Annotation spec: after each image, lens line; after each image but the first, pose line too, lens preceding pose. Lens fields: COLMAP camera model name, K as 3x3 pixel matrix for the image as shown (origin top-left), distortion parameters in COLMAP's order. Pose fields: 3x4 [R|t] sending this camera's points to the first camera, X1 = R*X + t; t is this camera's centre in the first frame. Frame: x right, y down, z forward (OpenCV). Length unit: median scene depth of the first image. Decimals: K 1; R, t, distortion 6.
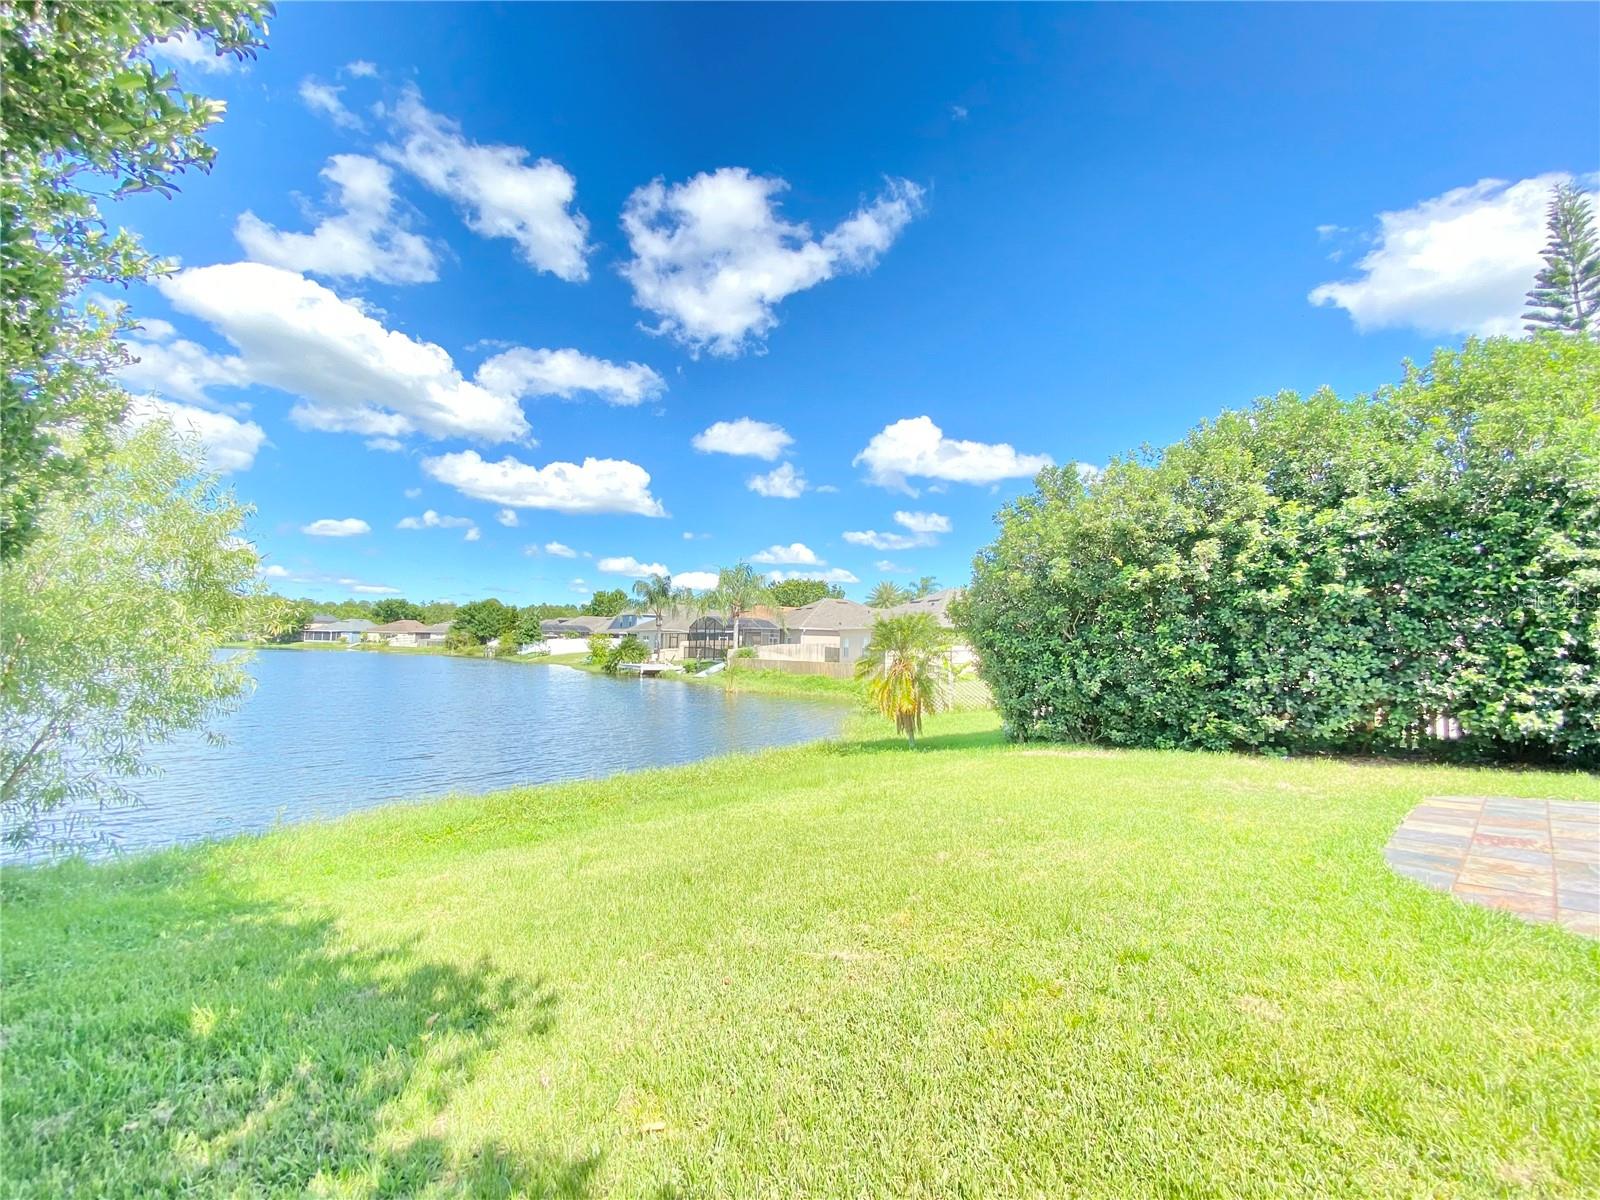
lens RADIAL K [[637.9, 0, 799.0], [0, 637.9, 602.5], [0, 0, 1]] dist [0.011541, -0.018573]
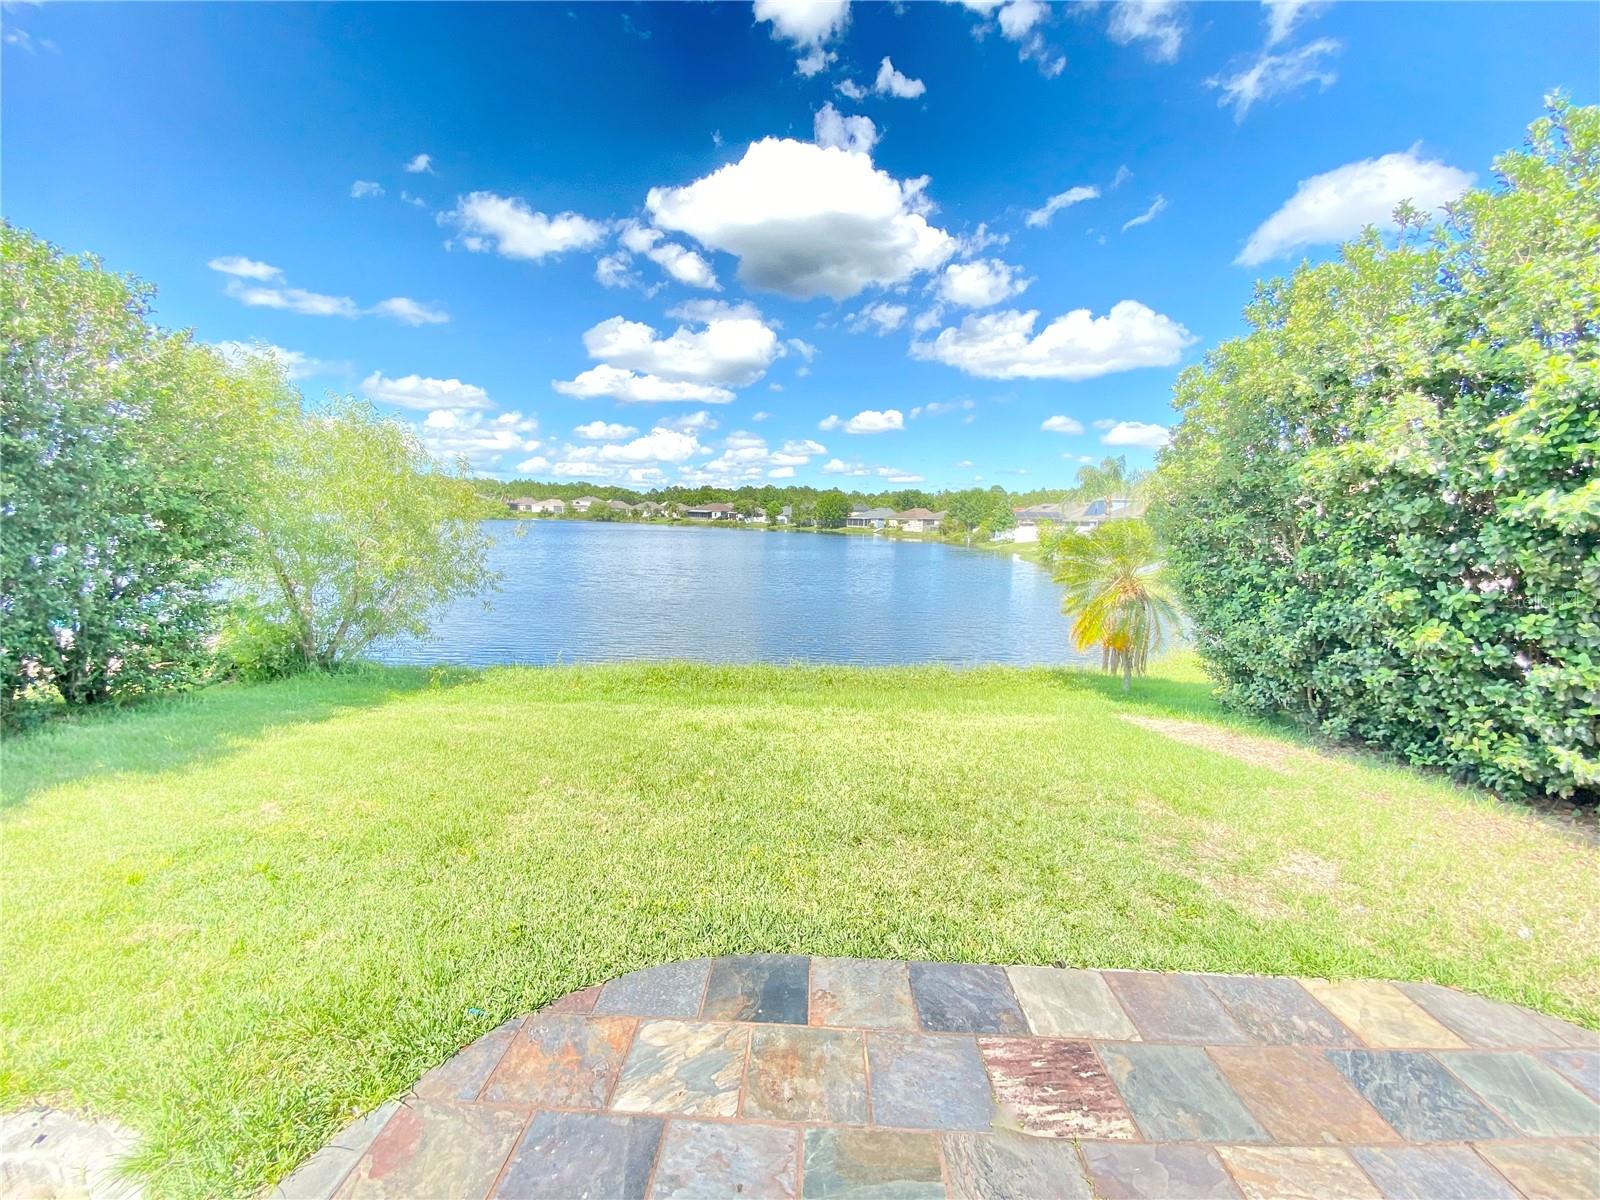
lens RADIAL K [[637.9, 0, 799.0], [0, 637.9, 602.5], [0, 0, 1]] dist [0.011541, -0.018573]
pose [[0.706512, 0.091569, -0.701752, 0.611945], [0.036433, 0.985573, 0.165285, -0.031928], [0.706762, -0.142343, 0.692983, 0.268357]]
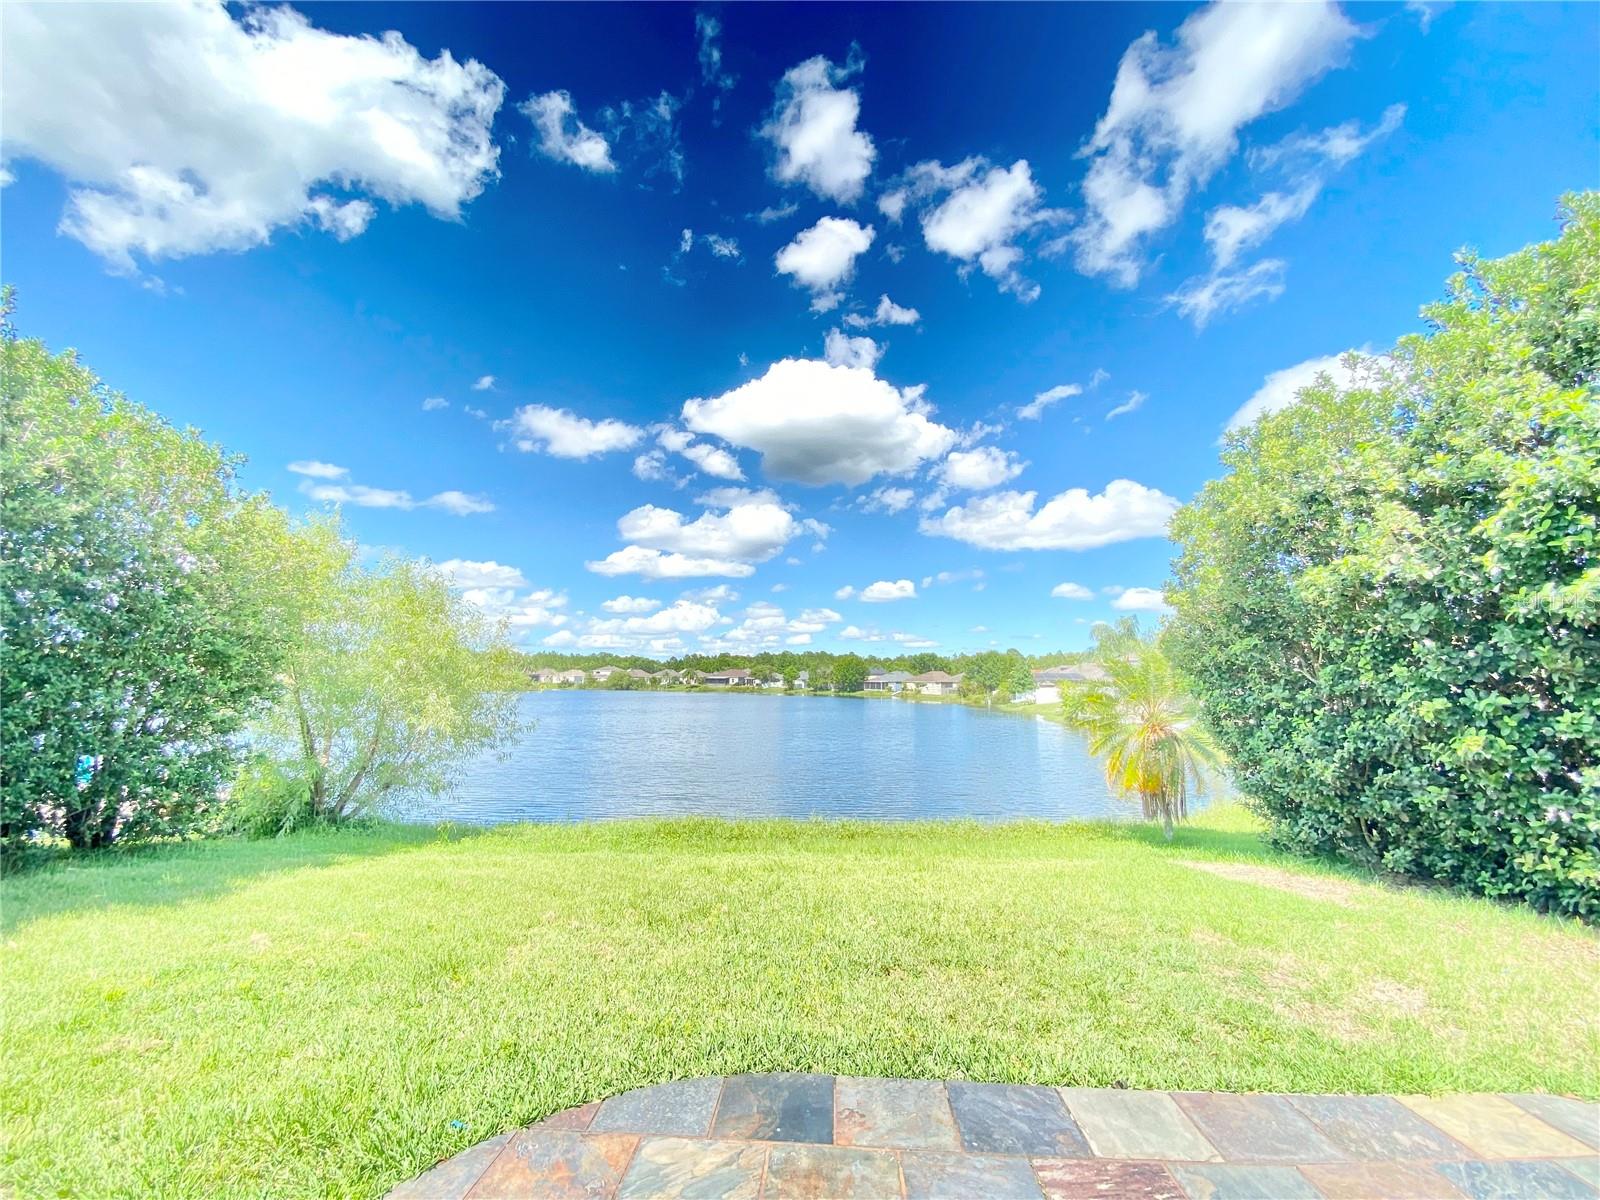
lens RADIAL K [[637.9, 0, 799.0], [0, 637.9, 602.5], [0, 0, 1]] dist [0.011541, -0.018573]
pose [[0.686981, -0.102862, -0.719358, 0.620708], [0.049355, 0.994250, -0.095035, 0.009681], [0.724997, 0.029784, 0.688107, 0.257578]]
